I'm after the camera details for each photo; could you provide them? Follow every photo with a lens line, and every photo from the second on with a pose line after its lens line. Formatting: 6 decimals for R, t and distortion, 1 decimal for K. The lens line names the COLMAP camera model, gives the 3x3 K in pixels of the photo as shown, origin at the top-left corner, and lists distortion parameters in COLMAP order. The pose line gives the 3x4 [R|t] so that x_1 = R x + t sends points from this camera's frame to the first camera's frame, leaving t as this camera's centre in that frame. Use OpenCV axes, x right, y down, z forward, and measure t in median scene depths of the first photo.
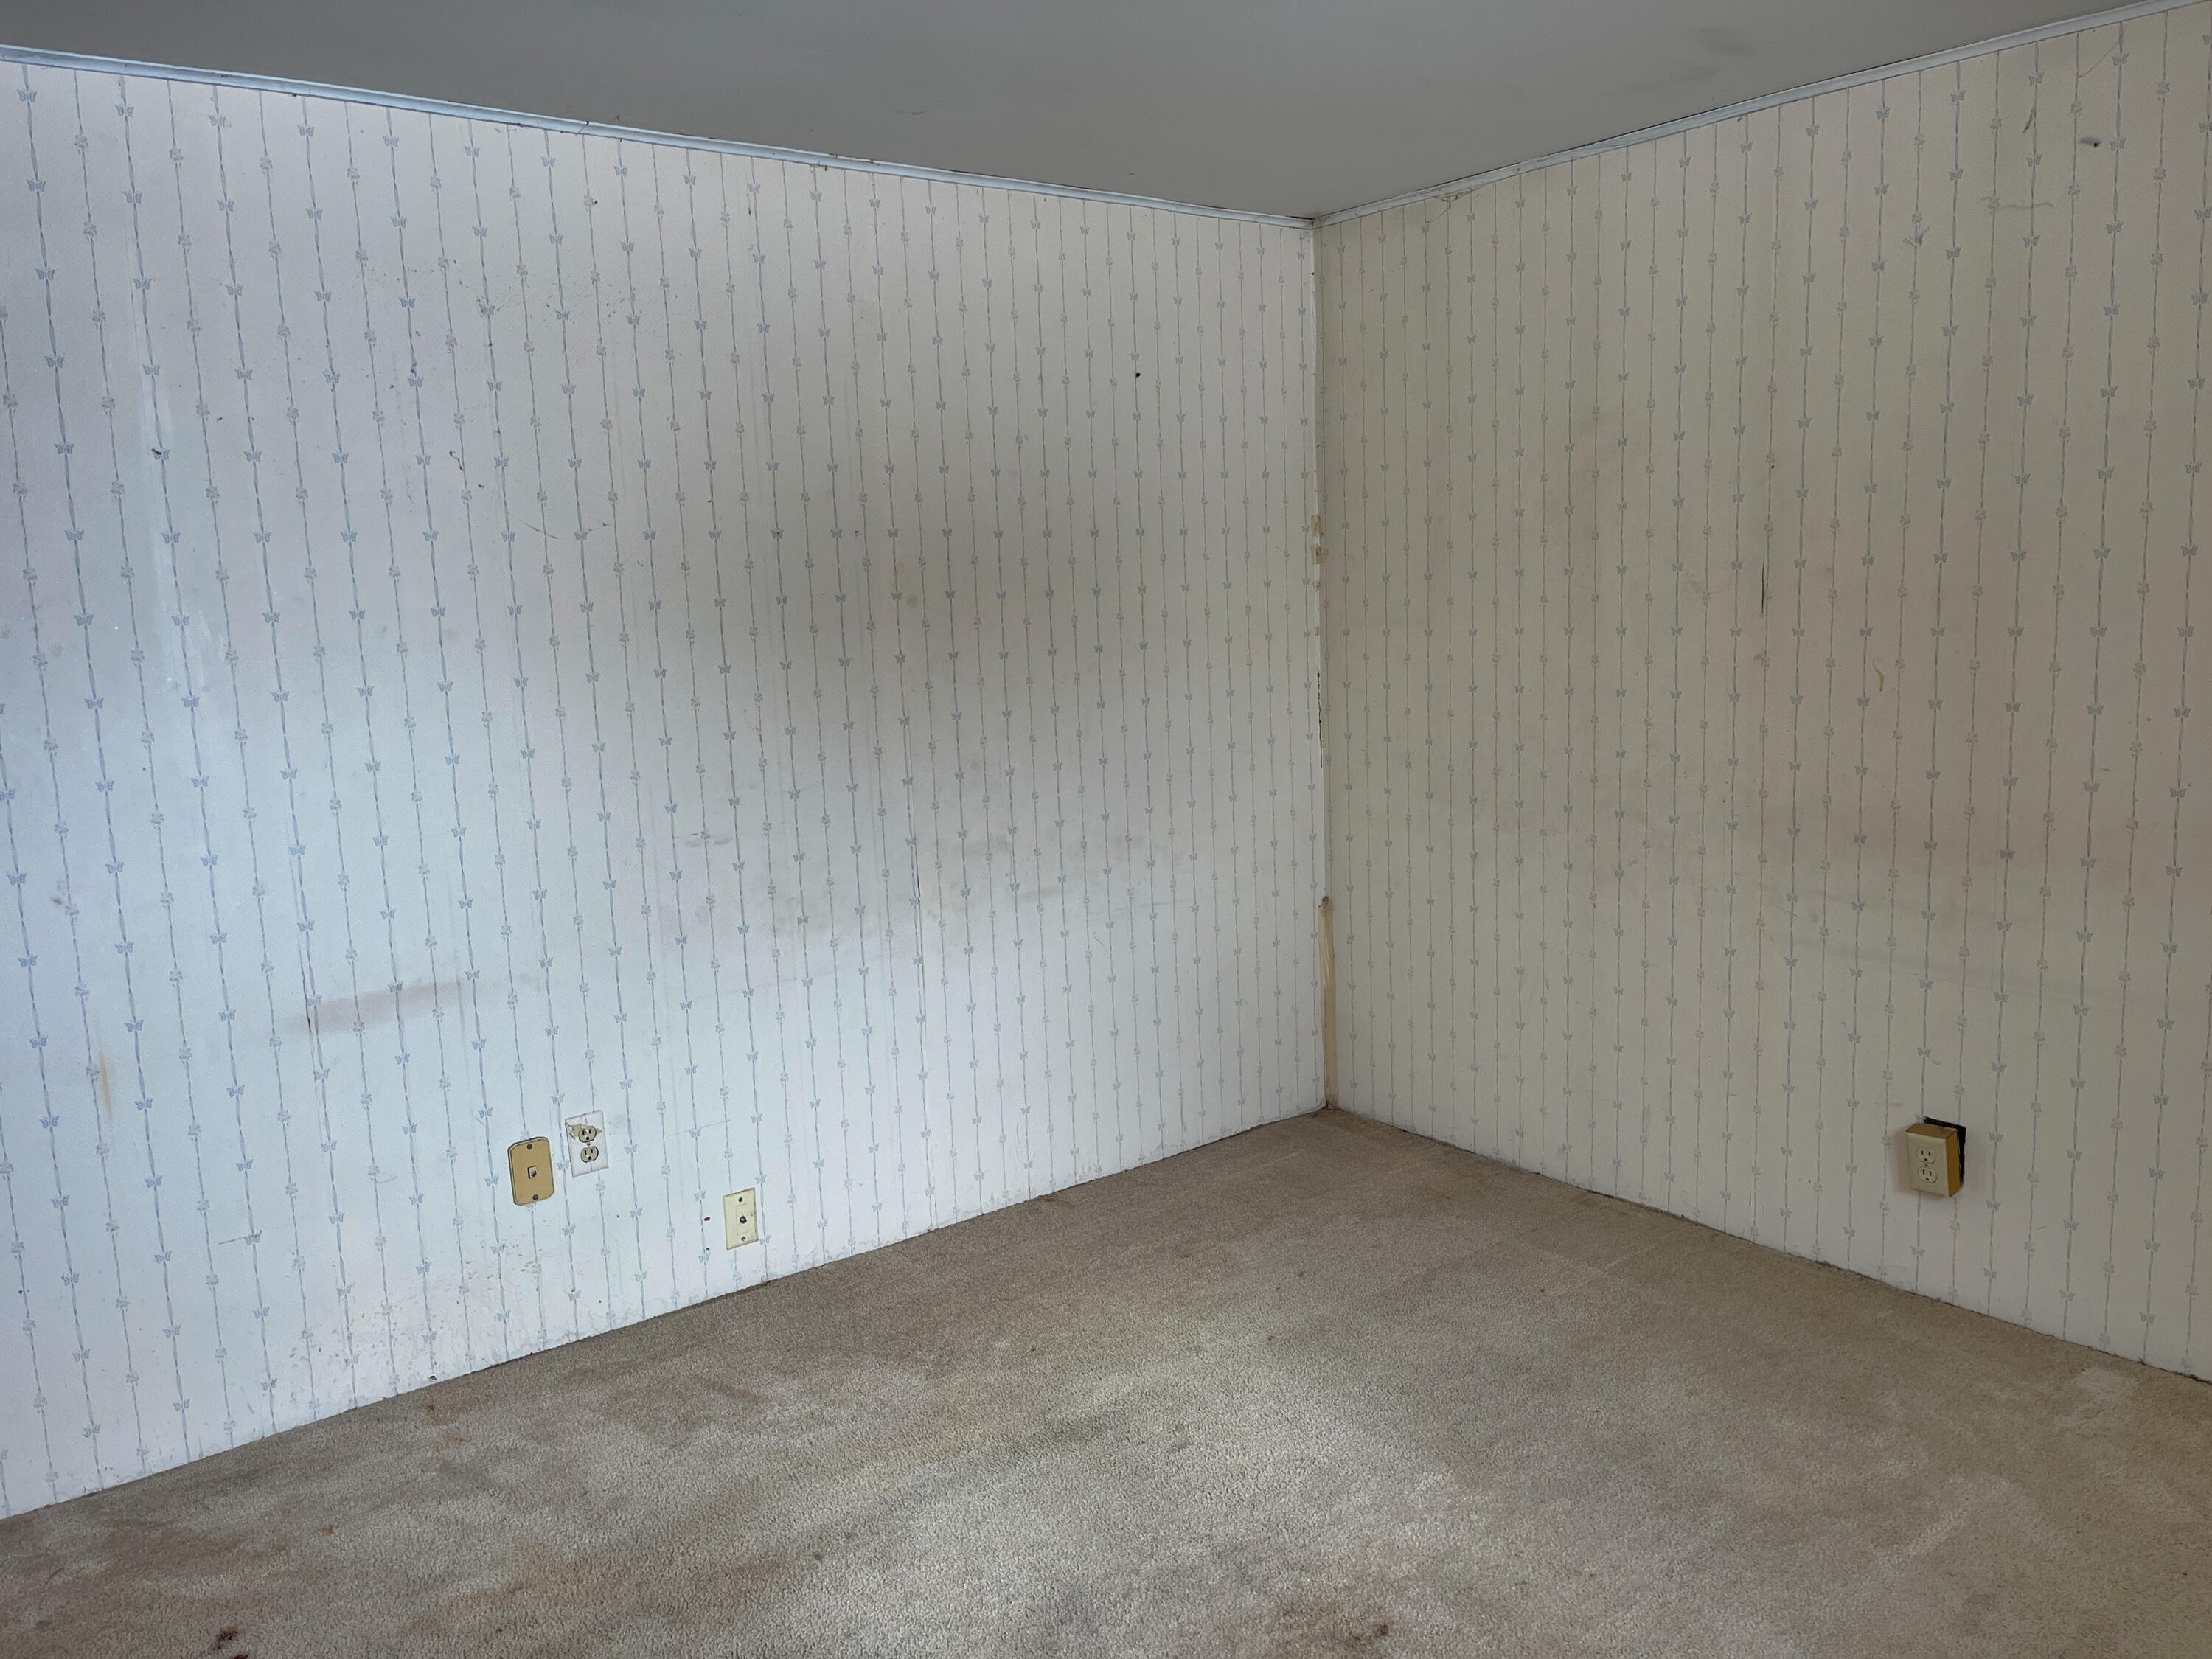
lens RADIAL K [[1671.9, 0, 1092.3], [0, 1671.9, 835.0], [0, 0, 1]] dist [0.067918, -0.091564]
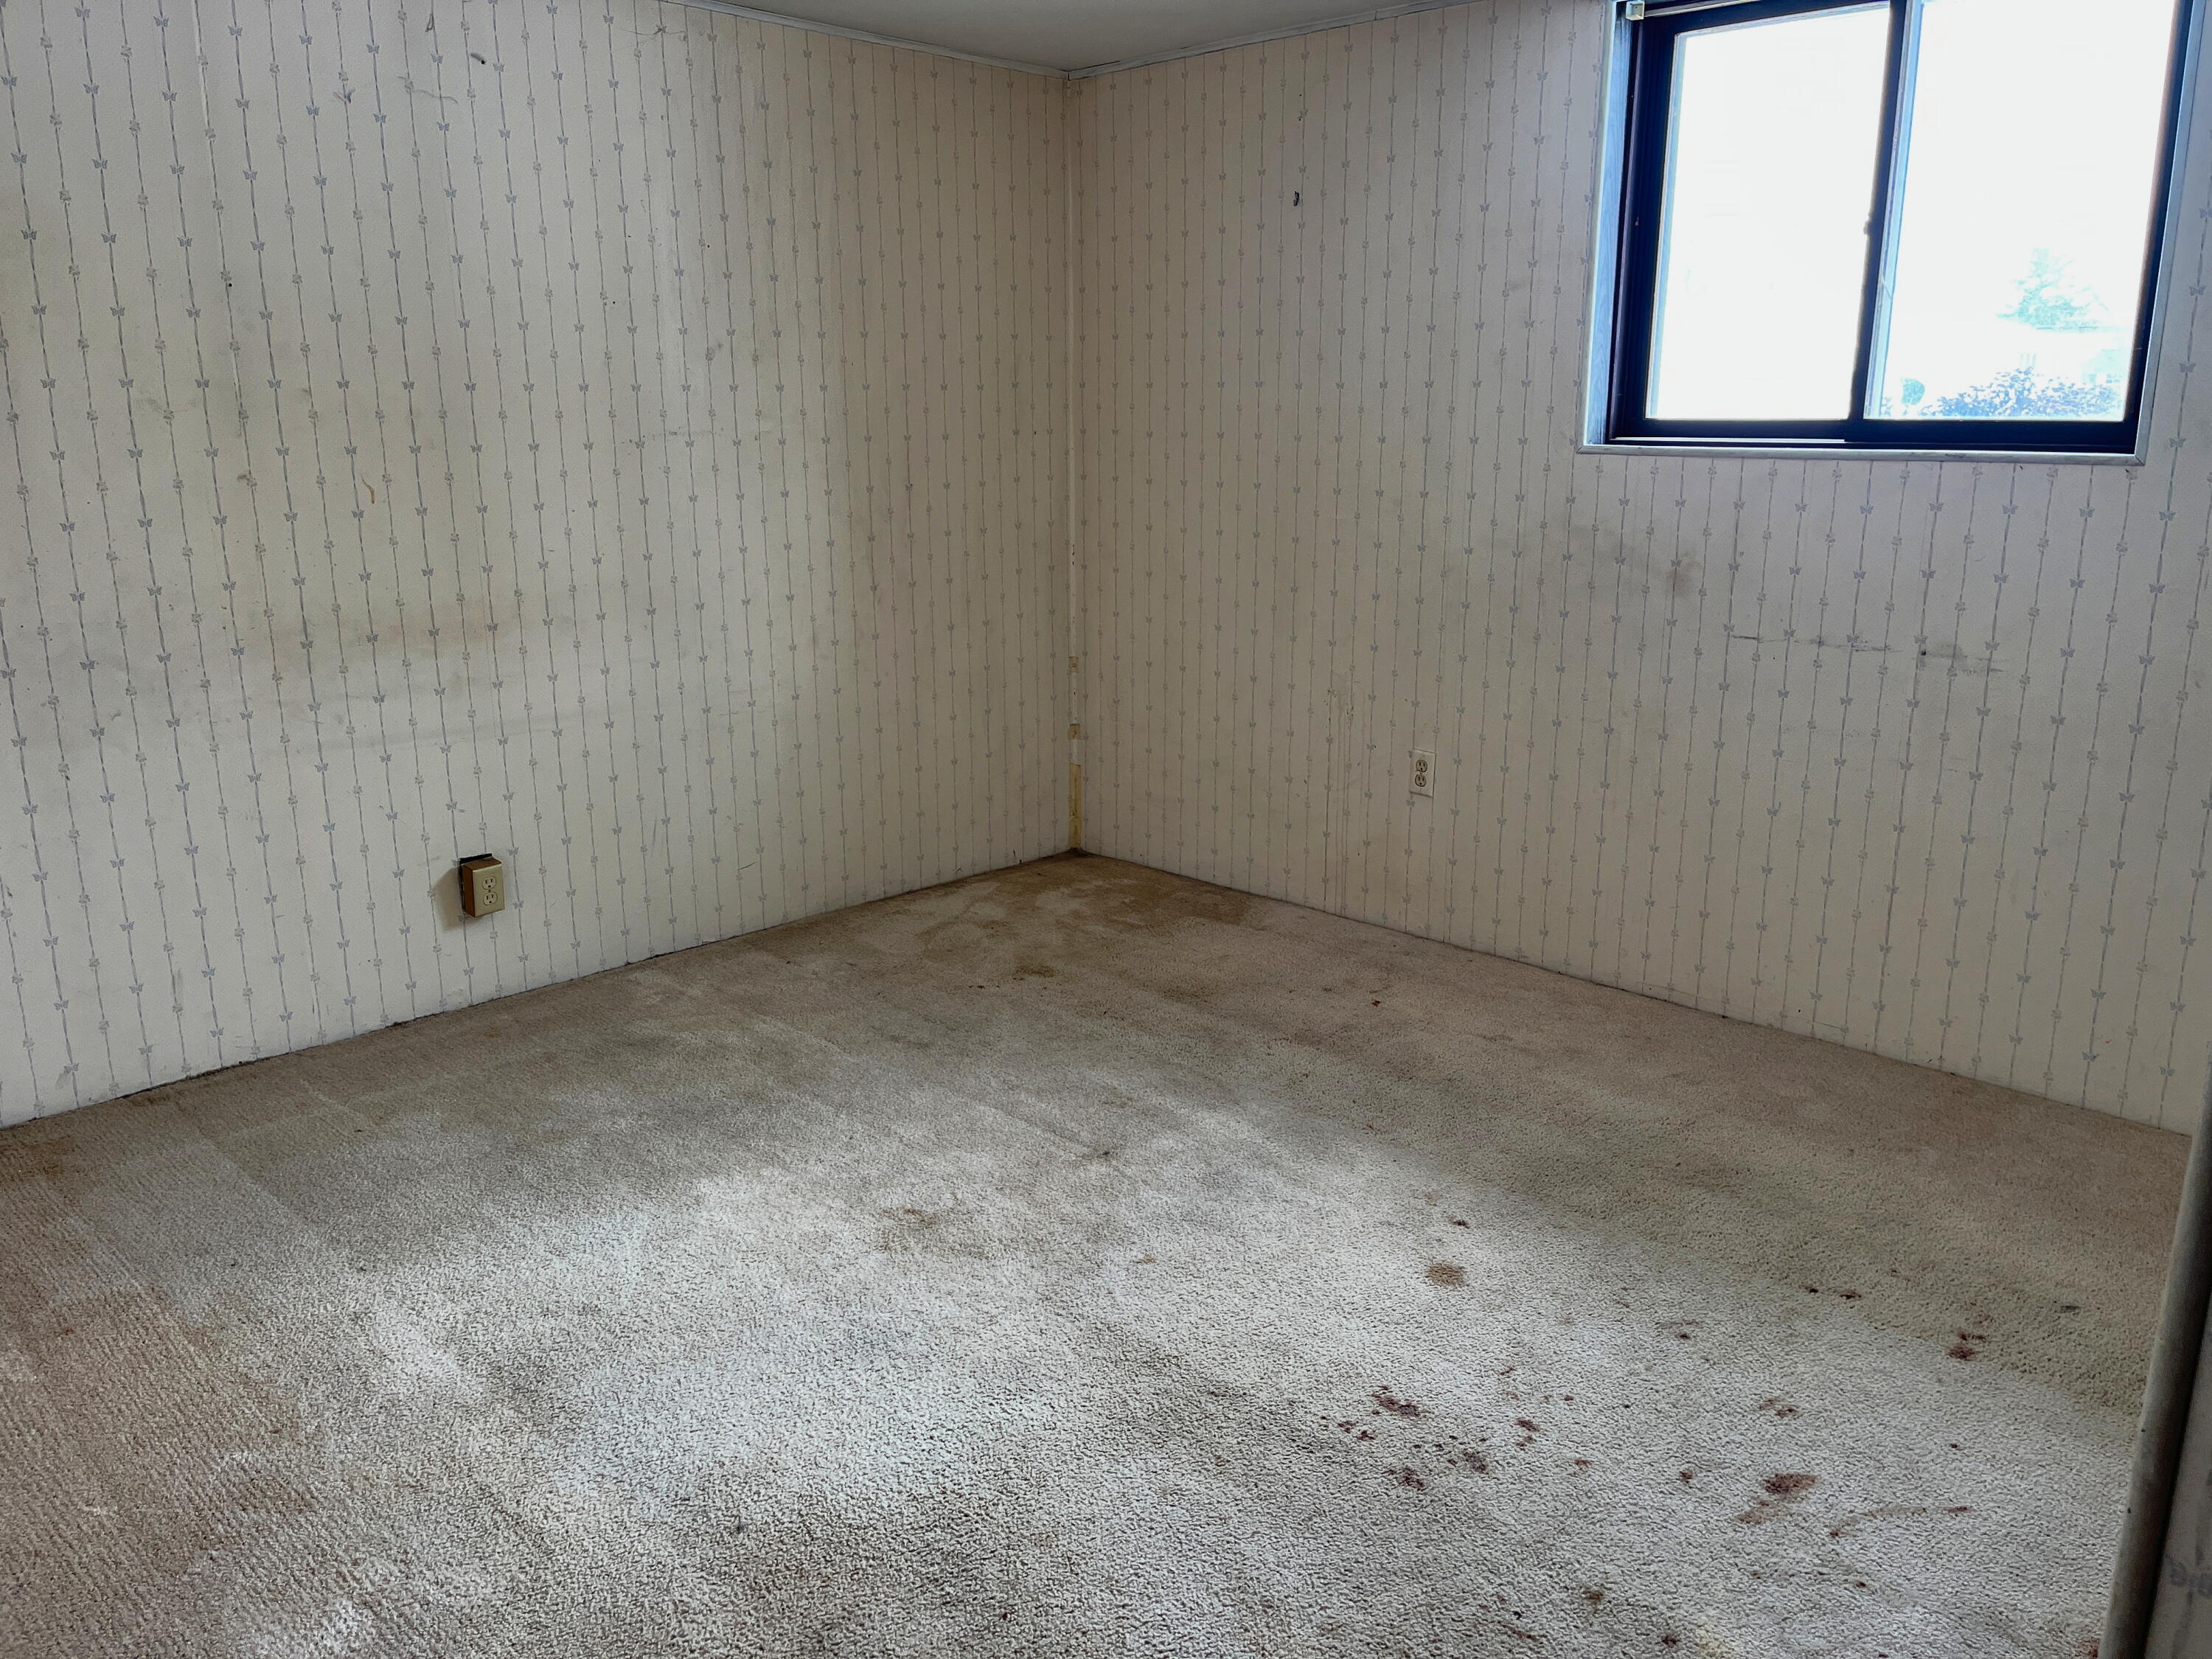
lens RADIAL K [[1671.9, 0, 1115.1], [0, 1671.9, 837.9], [0, 0, 1]] dist [0.067918, -0.091564]
pose [[-0.149114, -0.210906, 0.966066, -0.747002], [0.154878, 0.959949, 0.233477, -0.057145], [-0.976615, 0.184437, -0.110477, 0.679422]]
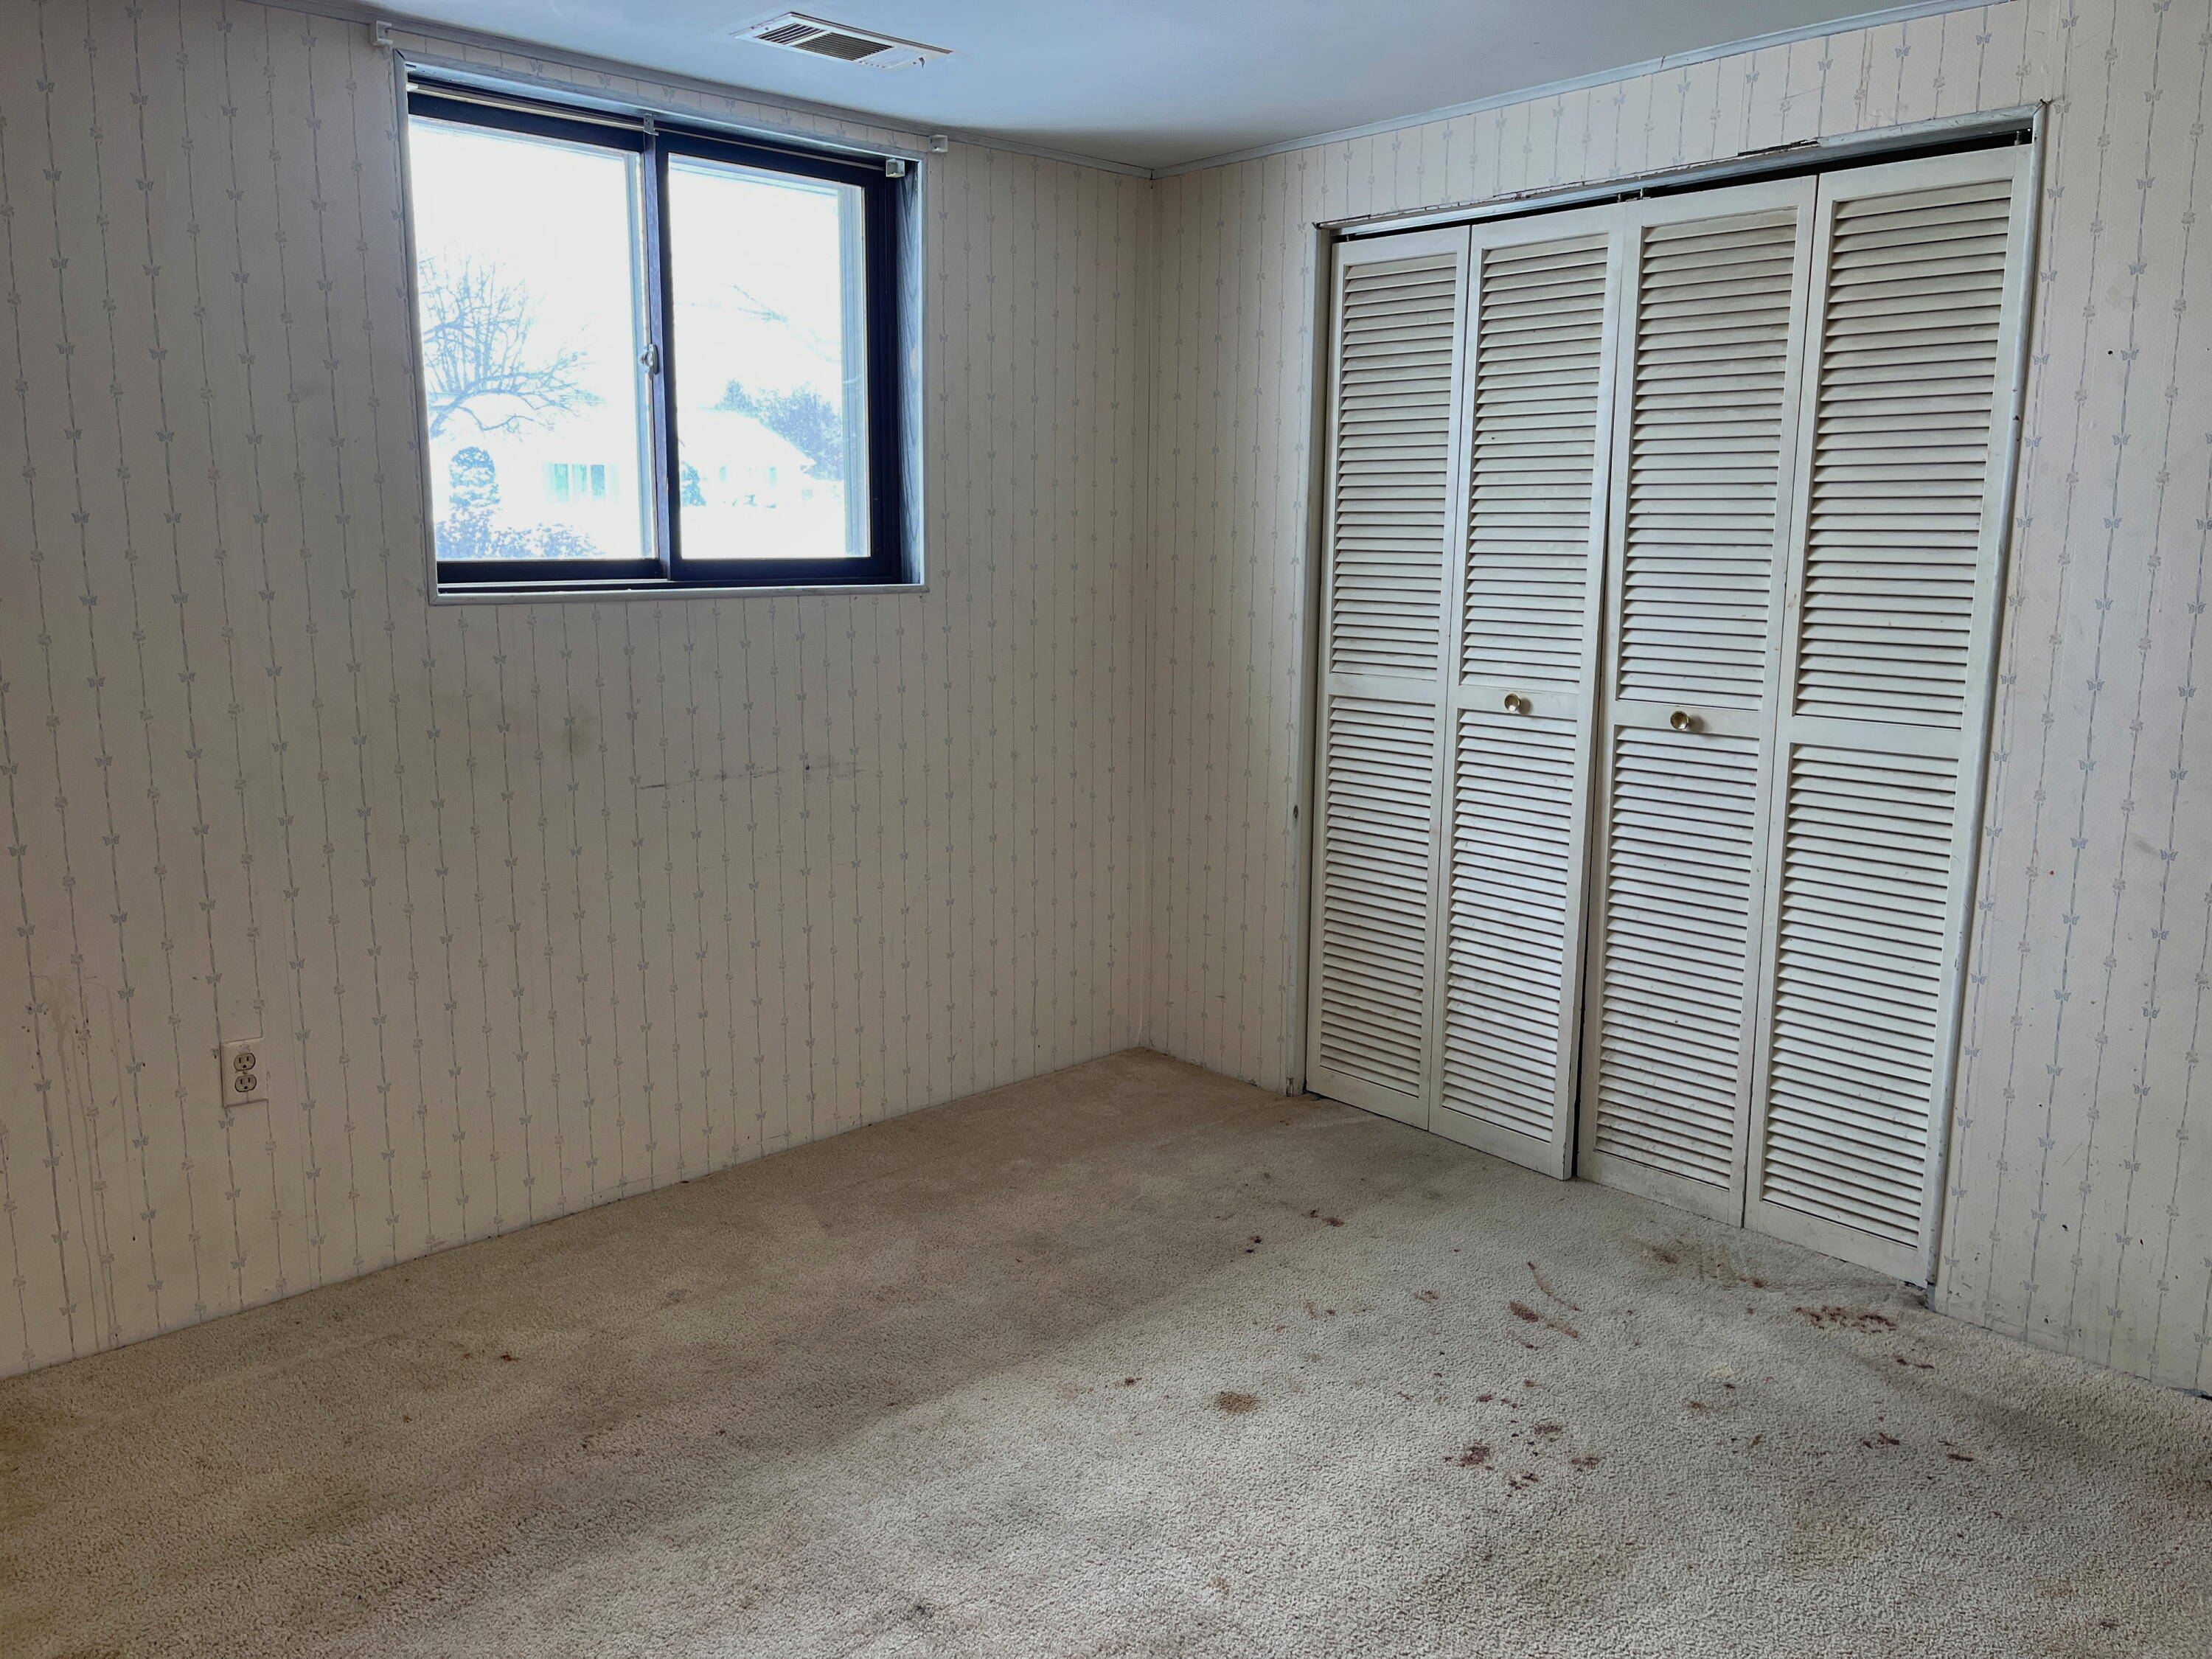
lens RADIAL K [[1671.9, 0, 1112.9], [0, 1671.9, 817.9], [0, 0, 1]] dist [0.067918, -0.091564]
pose [[-0.992811, 0.054541, -0.106541, 0.157264], [0.017235, 0.946010, 0.323678, -0.180825], [0.118442, 0.319515, -0.940150, 1.171784]]
